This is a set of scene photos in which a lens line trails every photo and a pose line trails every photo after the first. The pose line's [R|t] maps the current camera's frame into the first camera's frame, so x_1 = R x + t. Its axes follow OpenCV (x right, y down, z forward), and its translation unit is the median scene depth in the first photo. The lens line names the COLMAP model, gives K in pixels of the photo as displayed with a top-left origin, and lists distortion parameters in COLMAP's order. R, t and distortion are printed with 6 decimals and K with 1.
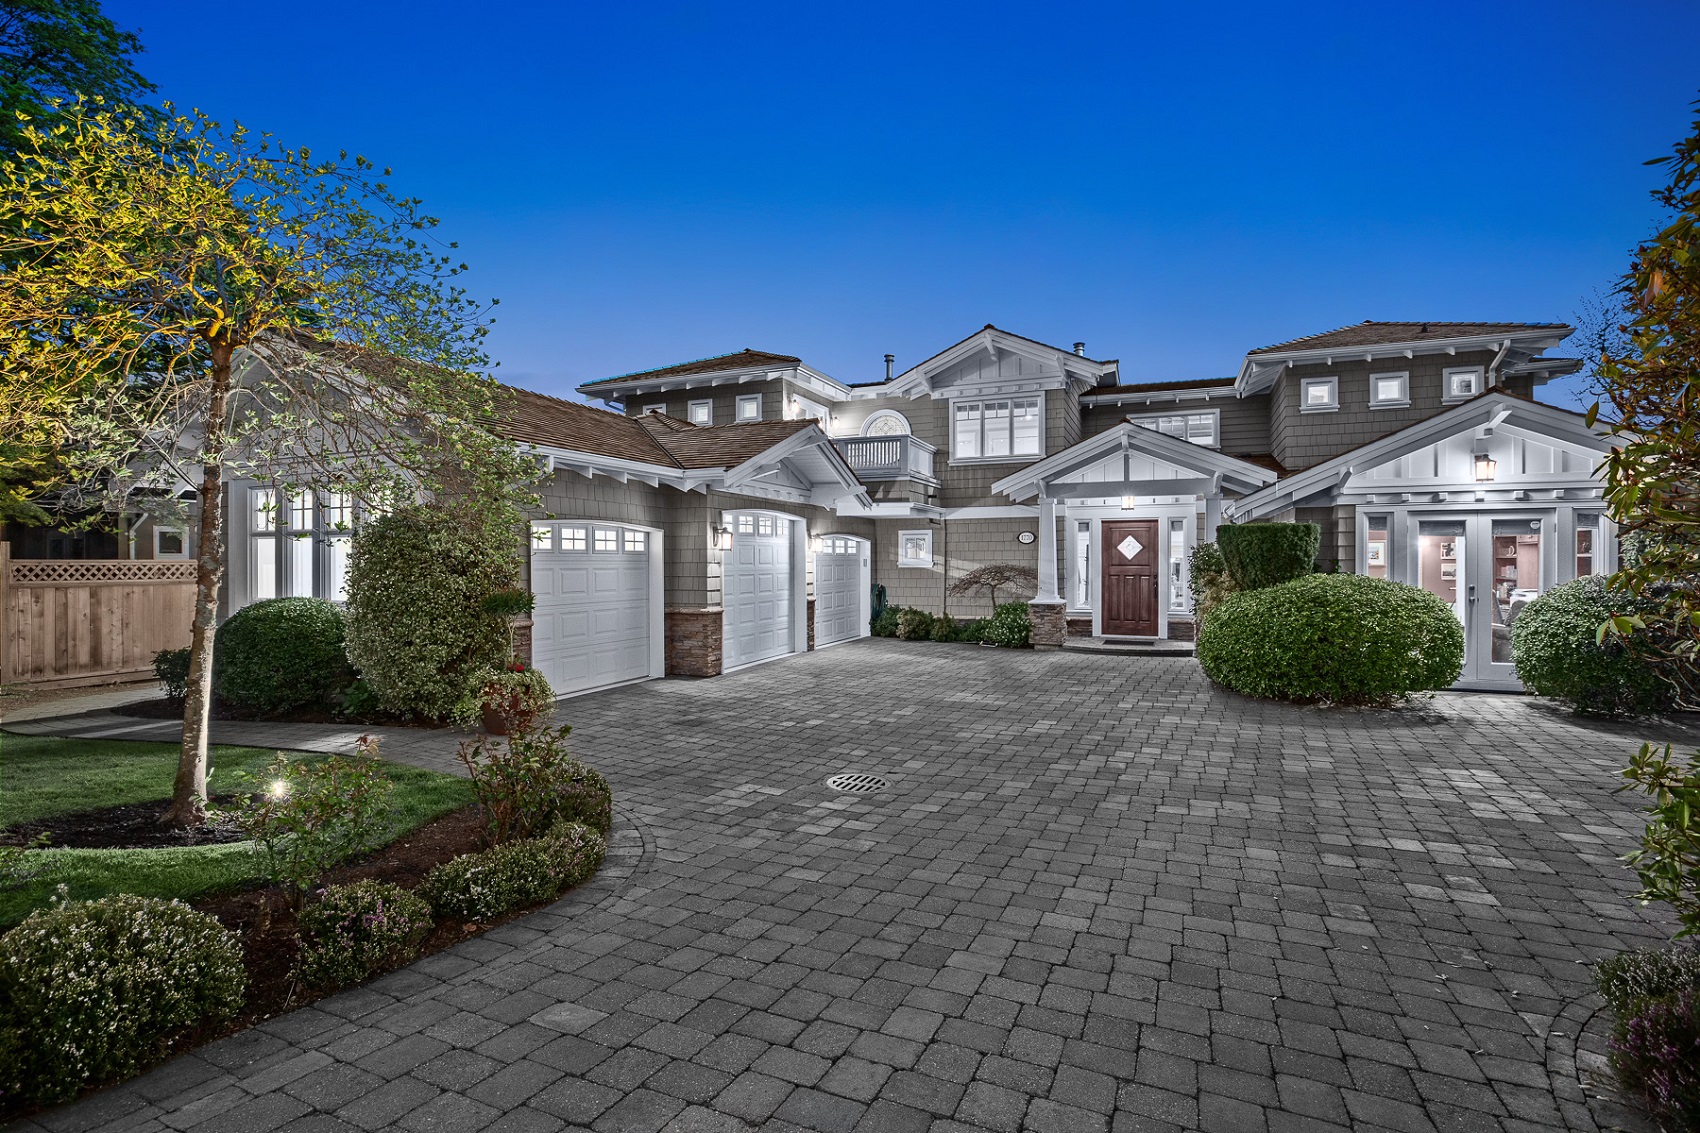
lens RADIAL K [[779.7, 0, 850.0], [0, 779.7, 566.5], [0, 0, 1]] dist [-0.024552, 0.000531]
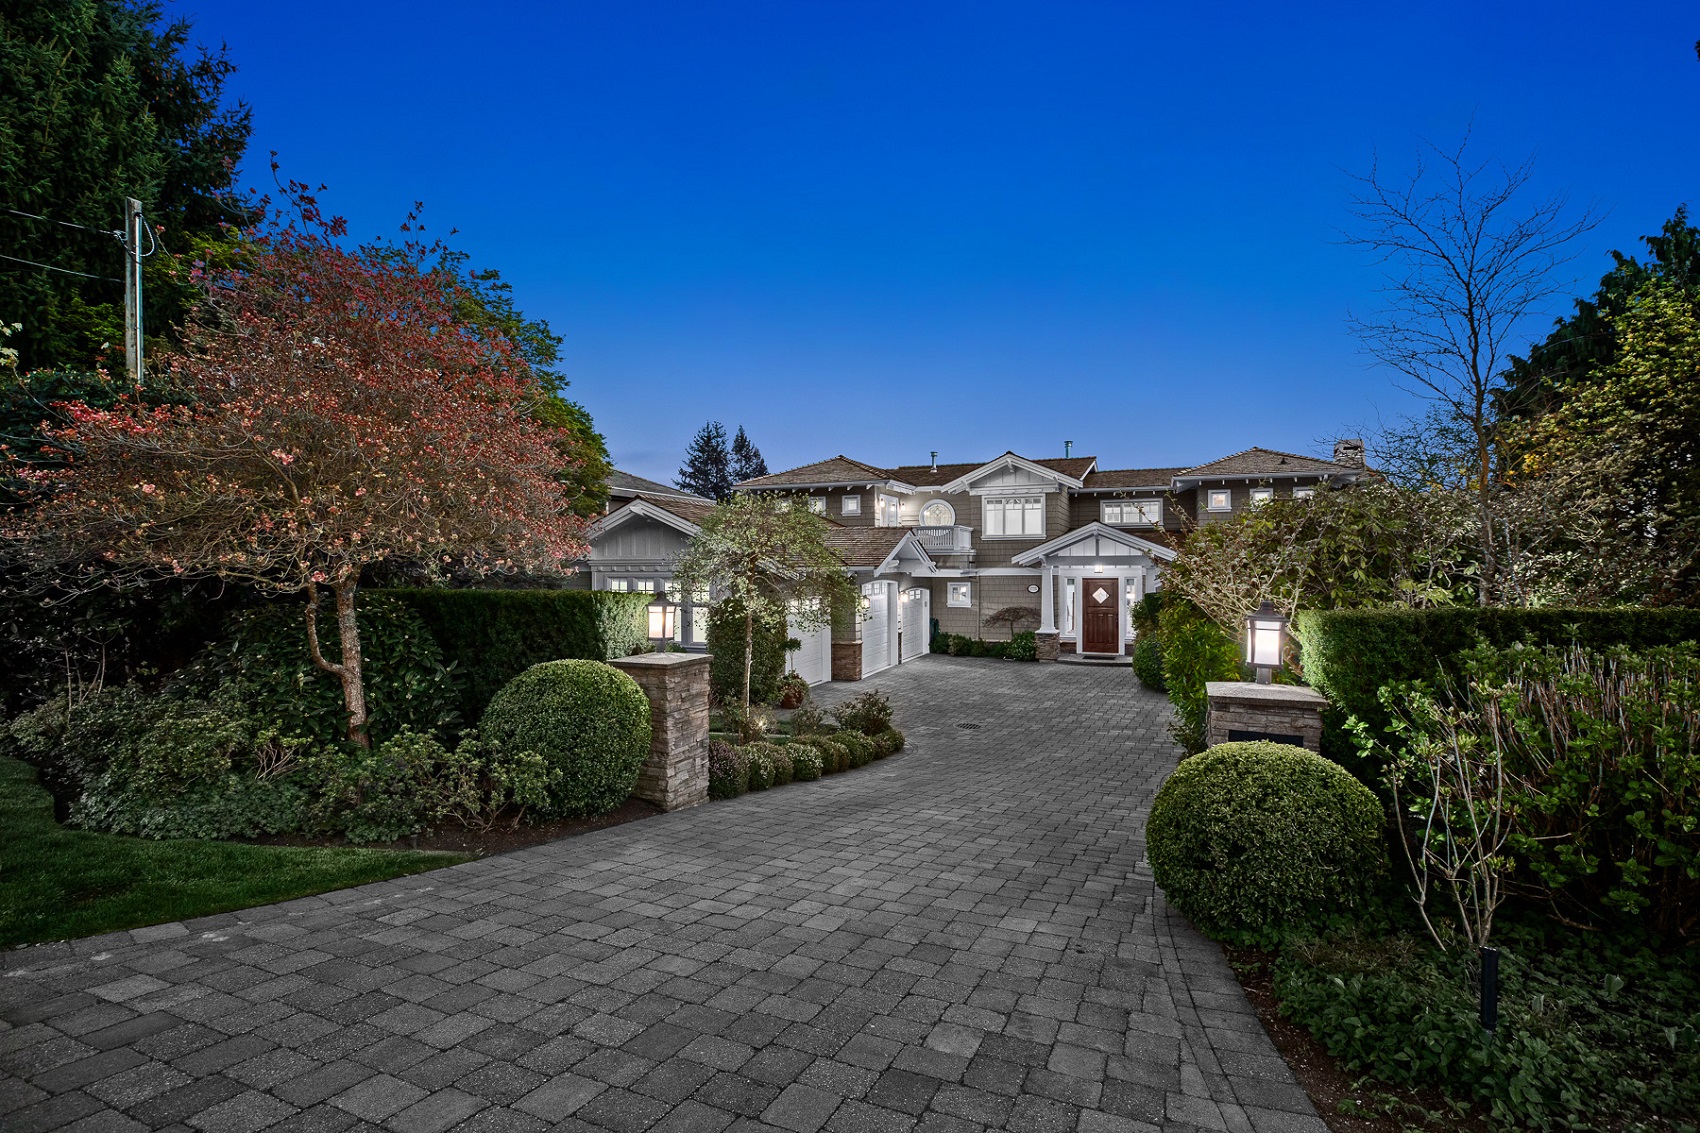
lens RADIAL K [[805.4, 0, 850.0], [0, 805.4, 566.5], [0, 0, 1]] dist [-0.027816, 0.000065]
pose [[0.999887, -0.002009, 0.014891, -0.159171], [0.002031, 0.999997, -0.001458, -0.080446], [-0.014888, 0.001488, 0.999888, -0.581291]]
